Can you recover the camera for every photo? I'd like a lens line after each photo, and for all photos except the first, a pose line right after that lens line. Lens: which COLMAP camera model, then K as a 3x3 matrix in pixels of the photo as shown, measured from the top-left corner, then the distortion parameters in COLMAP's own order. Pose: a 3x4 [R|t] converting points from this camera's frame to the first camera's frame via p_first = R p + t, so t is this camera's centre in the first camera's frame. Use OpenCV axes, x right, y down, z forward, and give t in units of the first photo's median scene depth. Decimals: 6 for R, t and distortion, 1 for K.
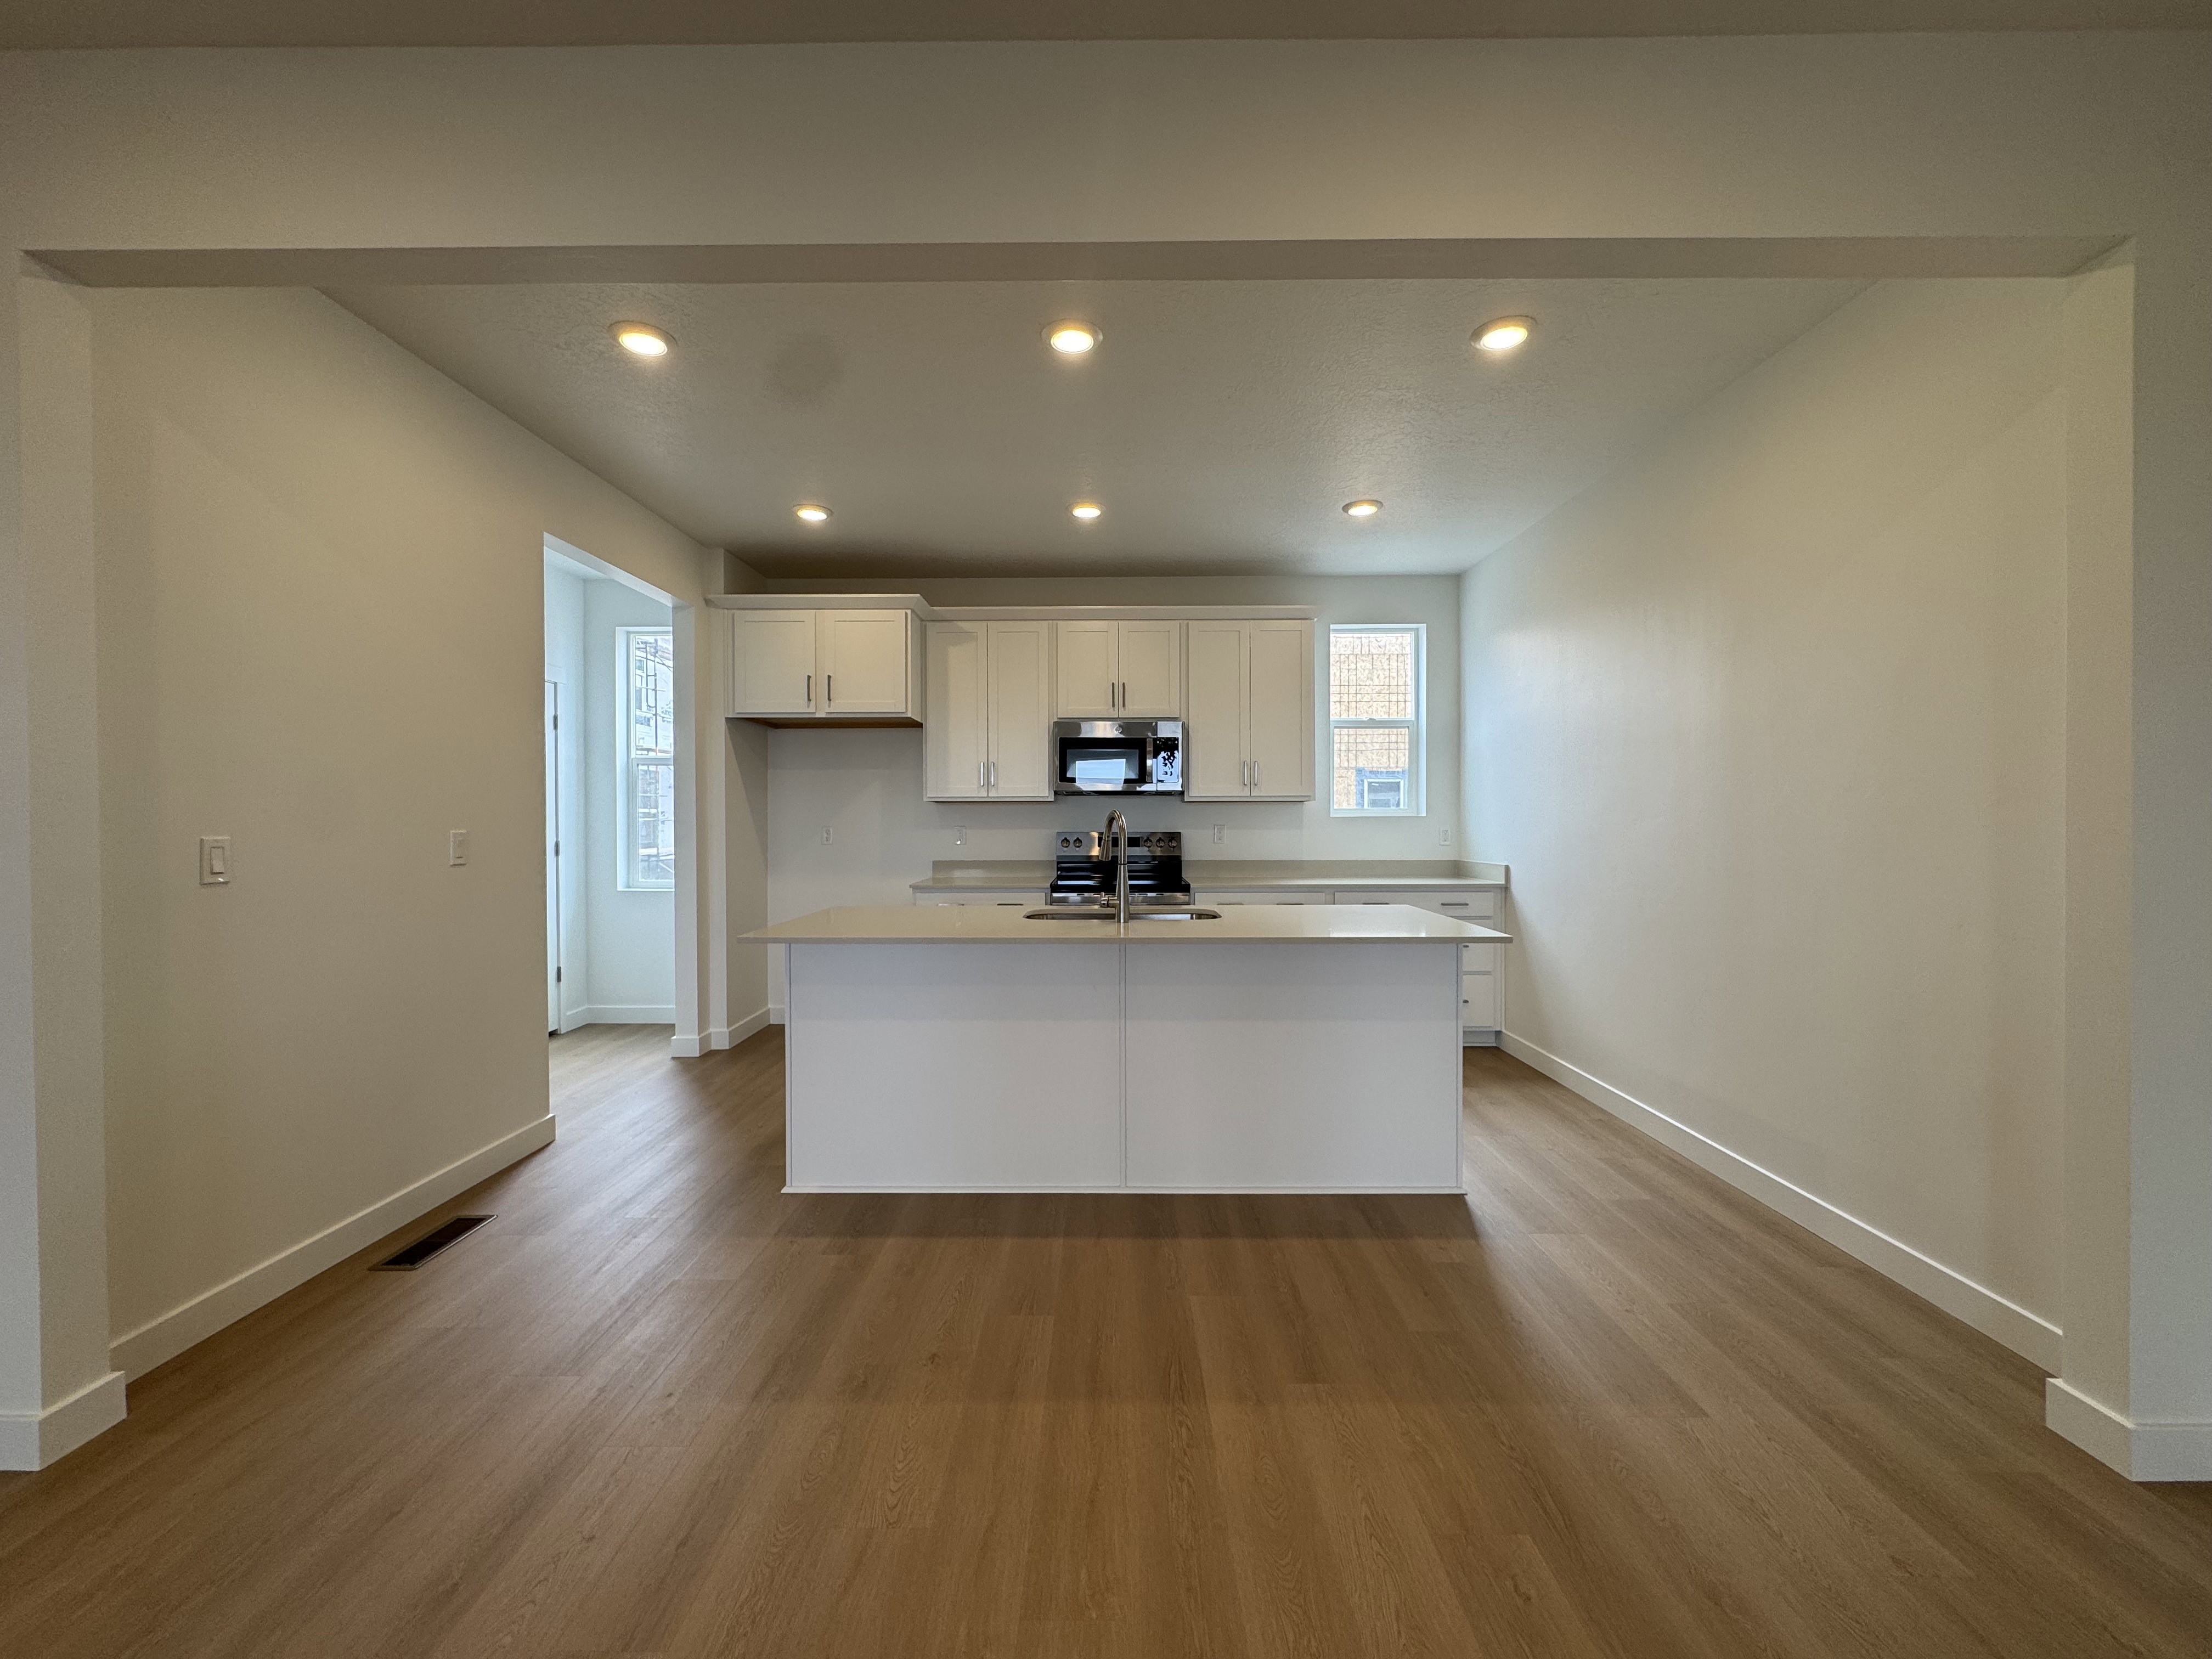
lens RADIAL K [[874.7, 0, 1106.0], [0, 874.7, 829.5], [0, 0, 1]] dist [-0.000170, 0.000054]
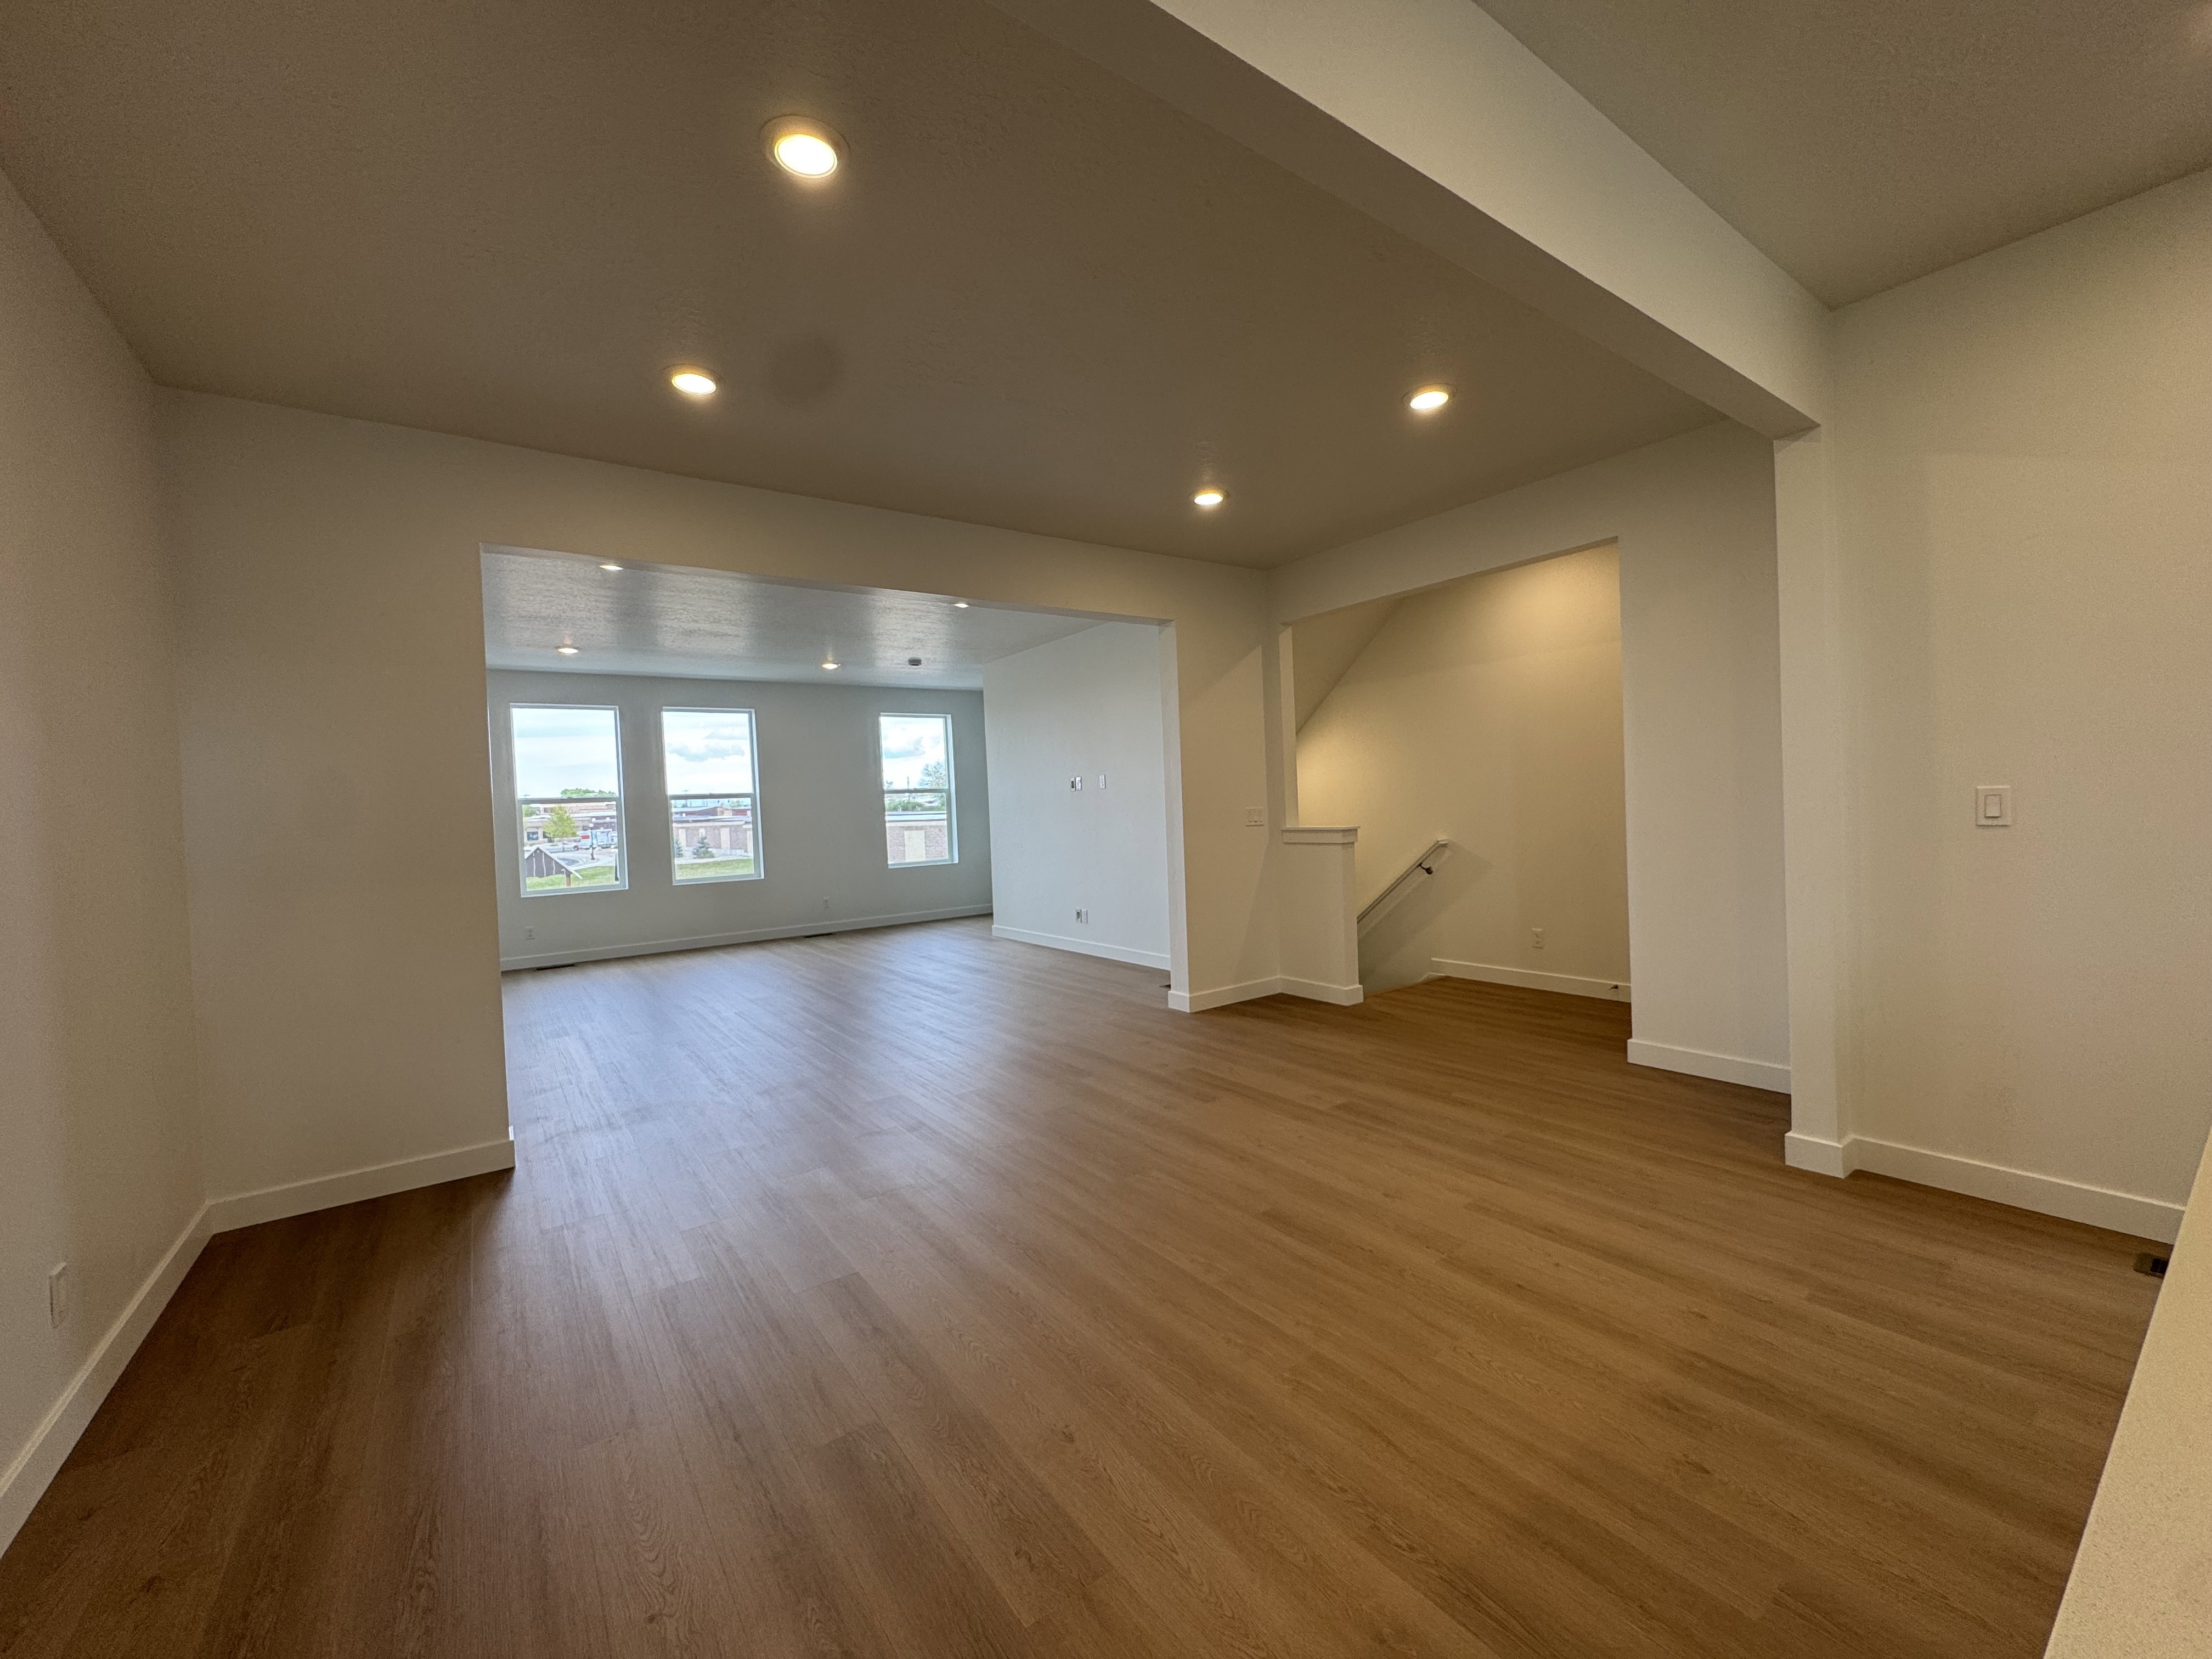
lens RADIAL K [[874.7, 0, 1106.0], [0, 874.7, 829.5], [0, 0, 1]] dist [-0.000170, 0.000054]
pose [[-0.807278, 0.049669, -0.588077, 0.777336], [0.039696, 0.998765, 0.029864, -0.019430], [0.588834, 0.000764, -0.808253, 1.528228]]
